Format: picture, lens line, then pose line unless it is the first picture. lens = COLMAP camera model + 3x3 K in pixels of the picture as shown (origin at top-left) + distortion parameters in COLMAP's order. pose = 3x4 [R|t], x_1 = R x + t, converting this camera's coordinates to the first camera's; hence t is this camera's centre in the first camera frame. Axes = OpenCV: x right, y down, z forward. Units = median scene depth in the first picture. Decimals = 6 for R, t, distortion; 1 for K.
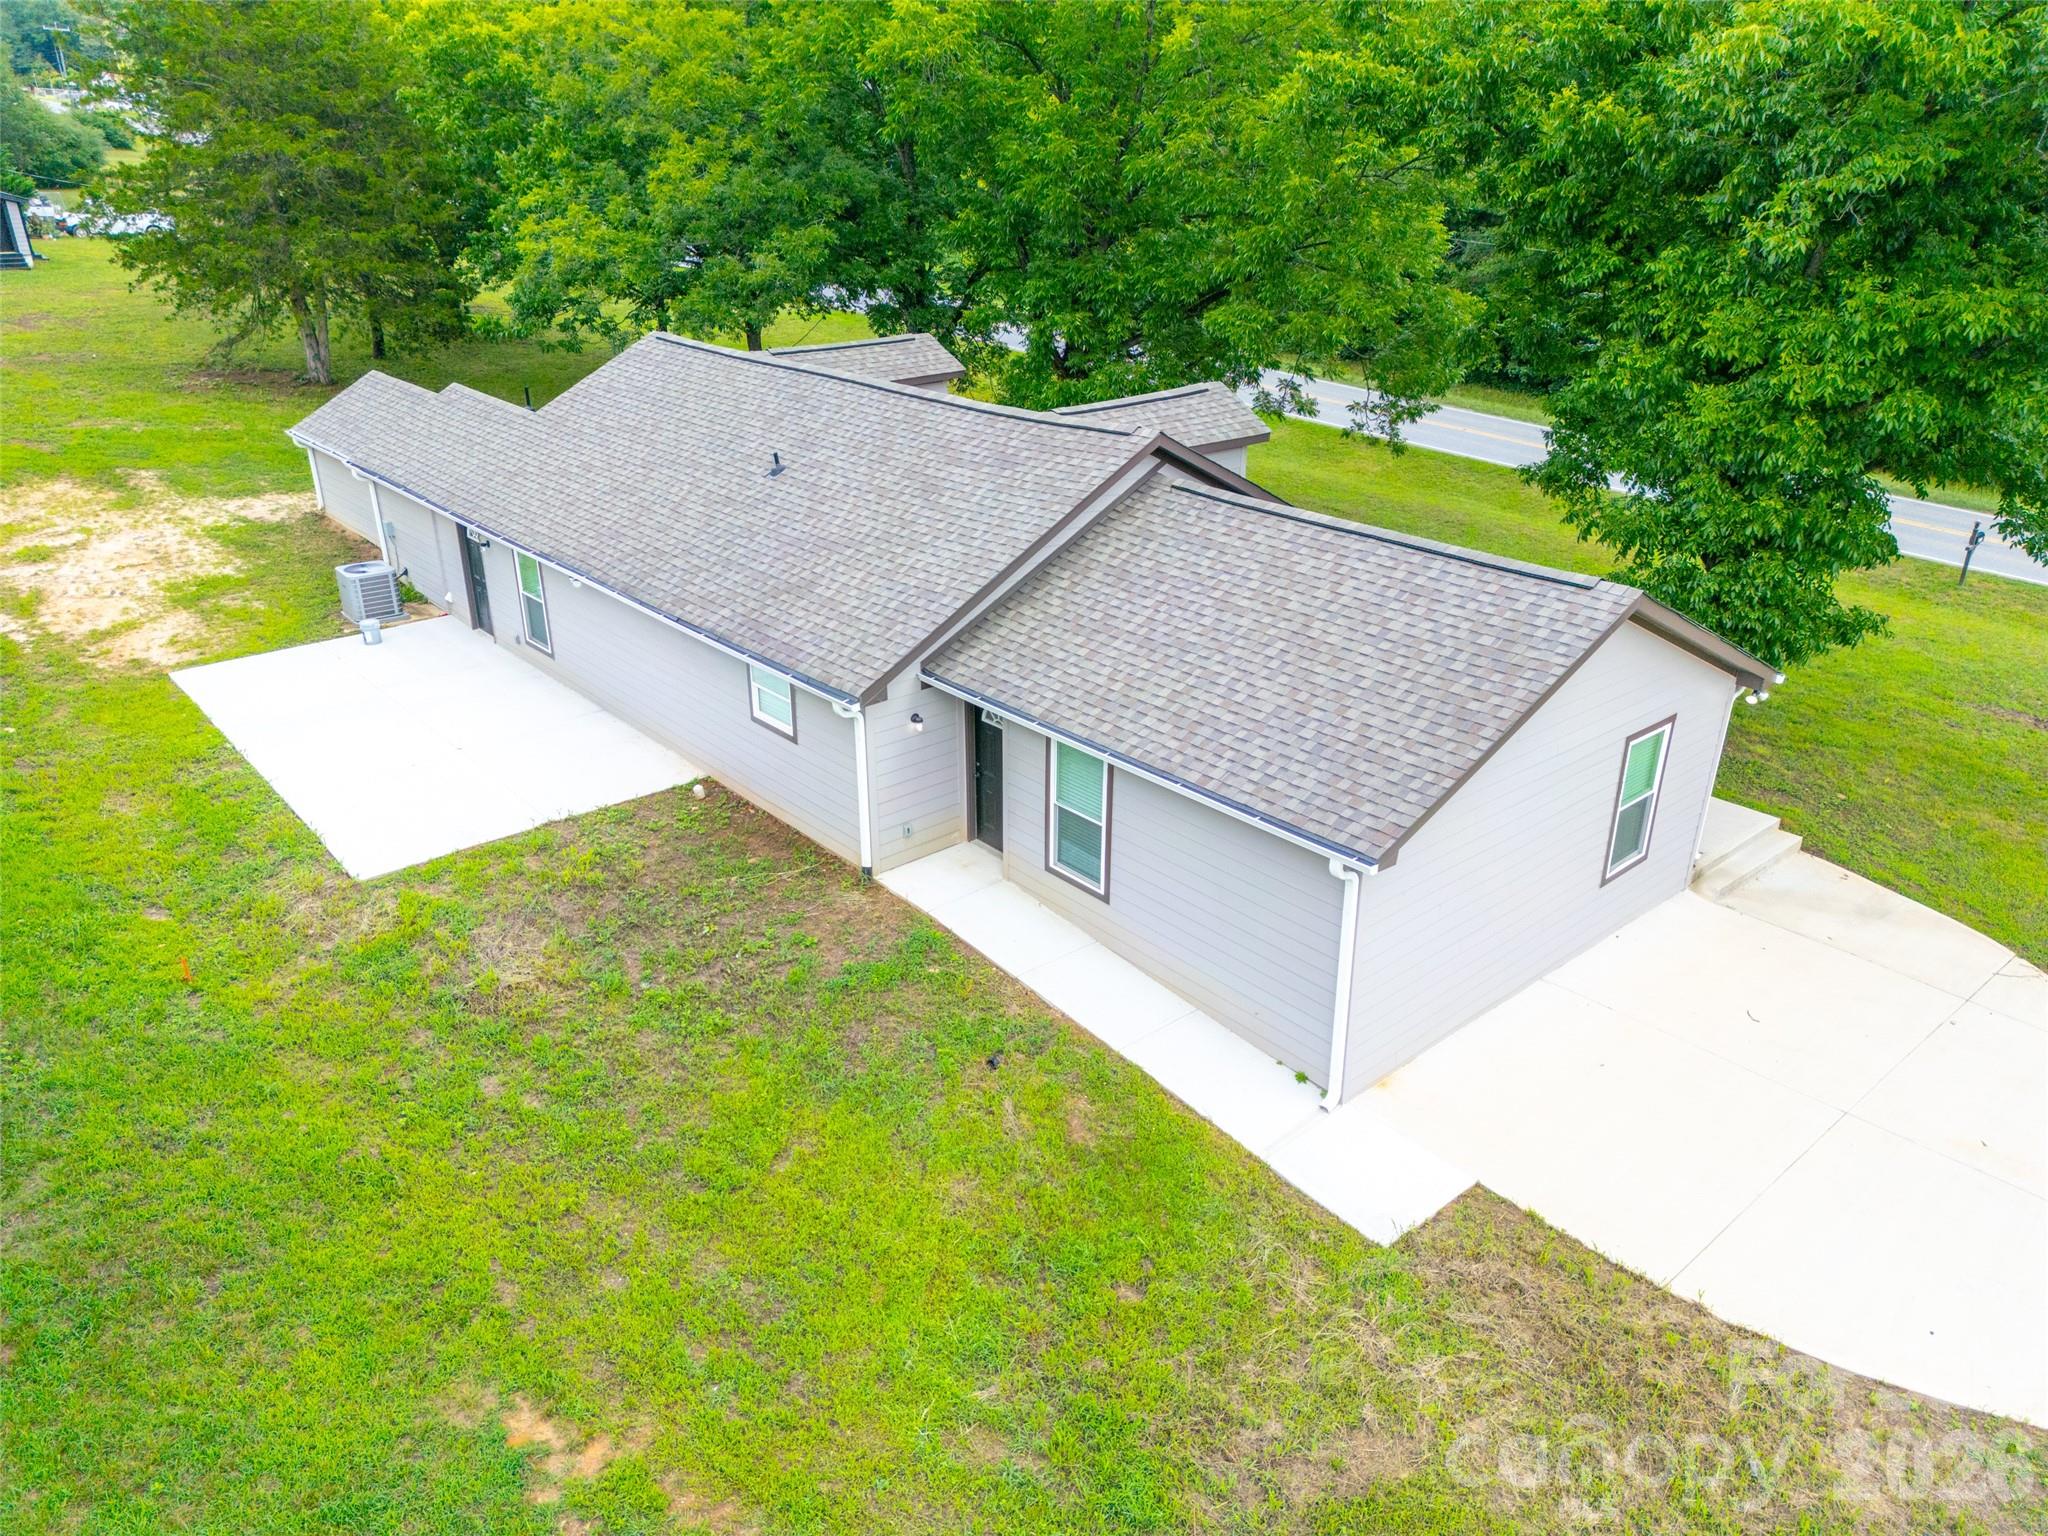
lens RADIAL K [[1445.0, 0, 1032.6], [0, 1445.0, 764.1], [0, 0, 1]] dist [0.067957, -0.062122]
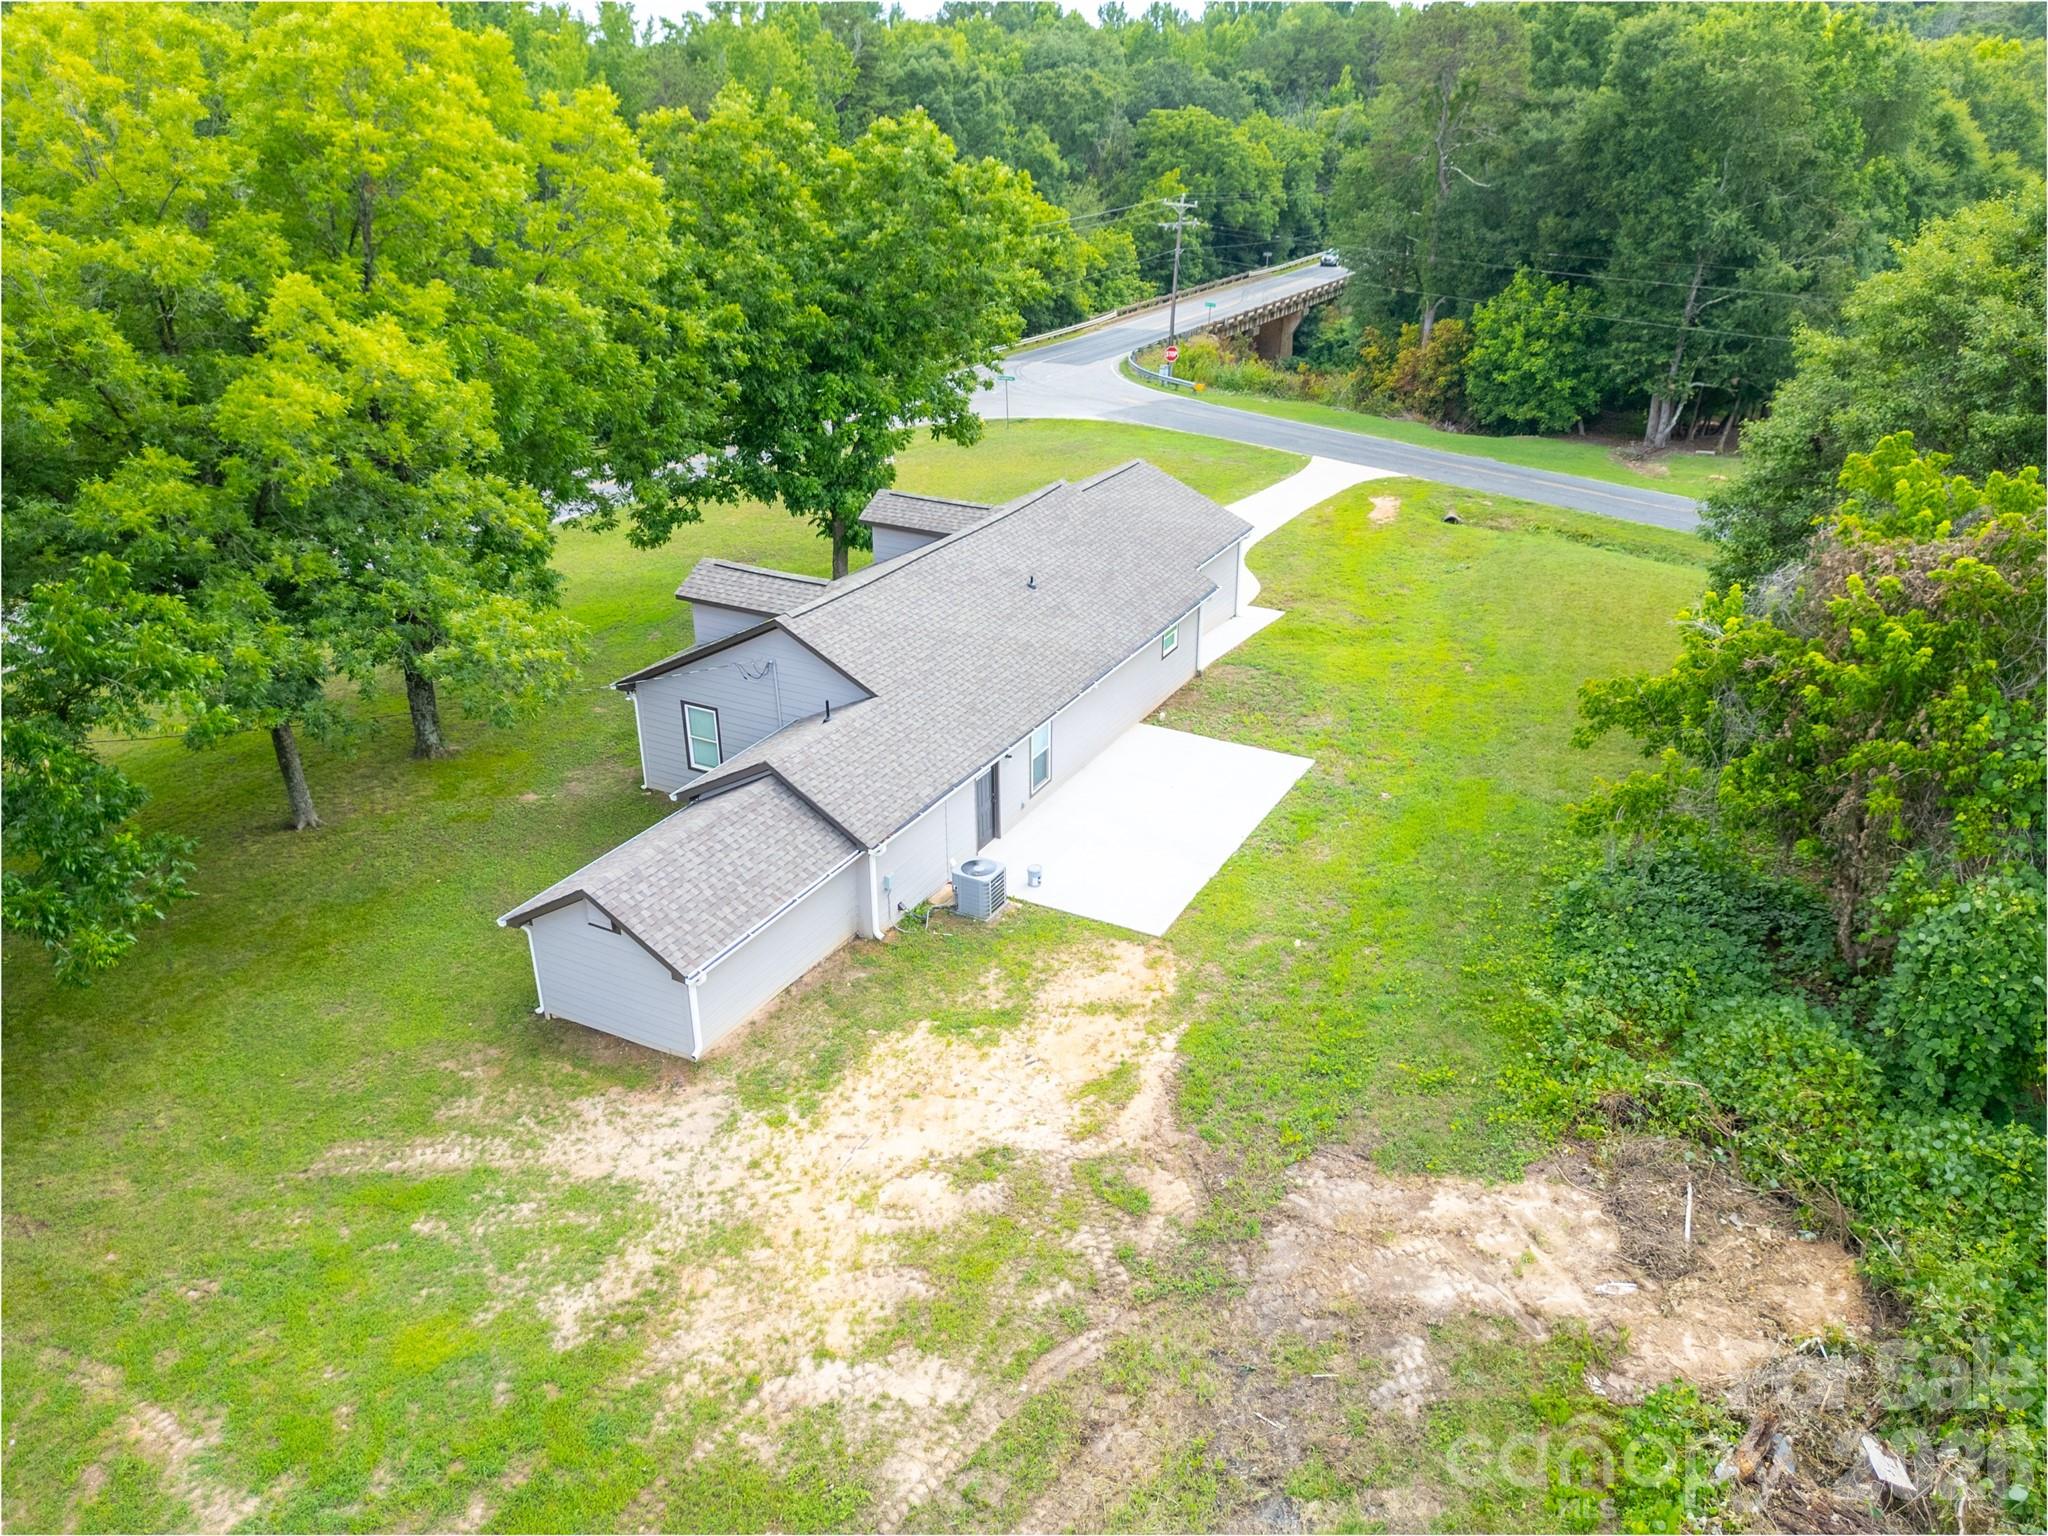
lens RADIAL K [[1445.0, 0, 1032.6], [0, 1445.0, 764.1], [0, 0, 1]] dist [0.067957, -0.062122]
pose [[-0.360474, -0.395017, 0.844997, -1.927476], [0.375684, 0.767692, 0.519144, -1.053900], [-0.853768, 0.504590, -0.128331, 1.521280]]
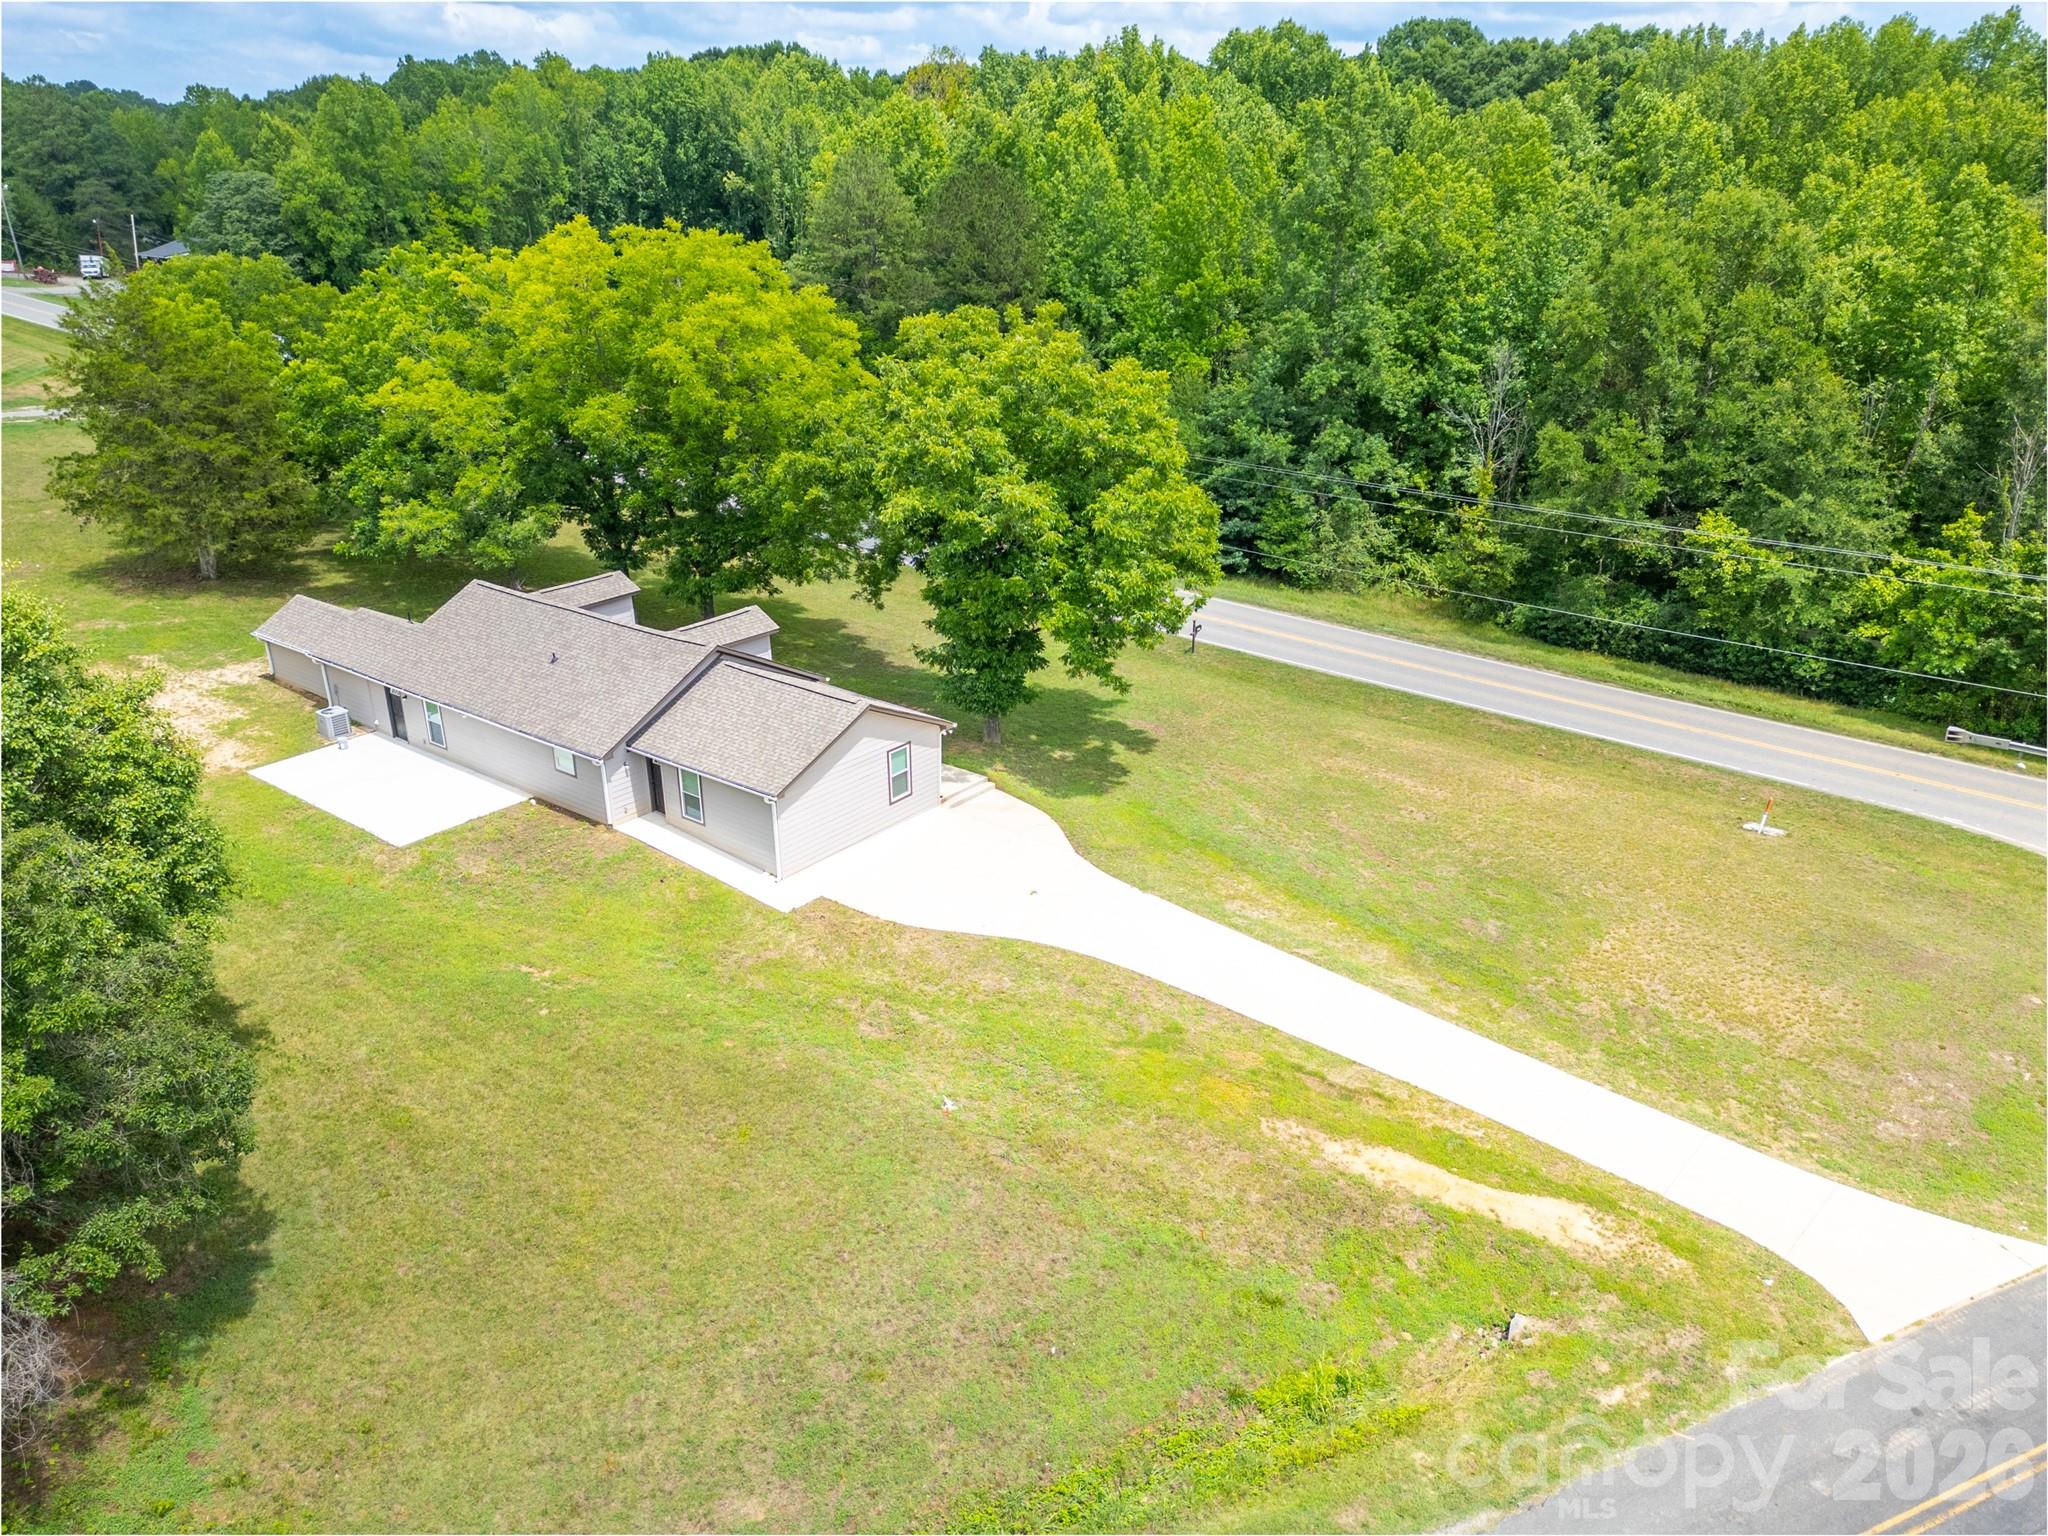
lens RADIAL K [[1445.0, 0, 1032.6], [0, 1445.0, 764.1], [0, 0, 1]] dist [0.067957, -0.062122]
pose [[0.980122, -0.078260, 0.182309, 0.148943], [0.082260, 0.996506, -0.014472, 0.062217], [-0.180539, 0.029181, 0.983135, -1.578544]]
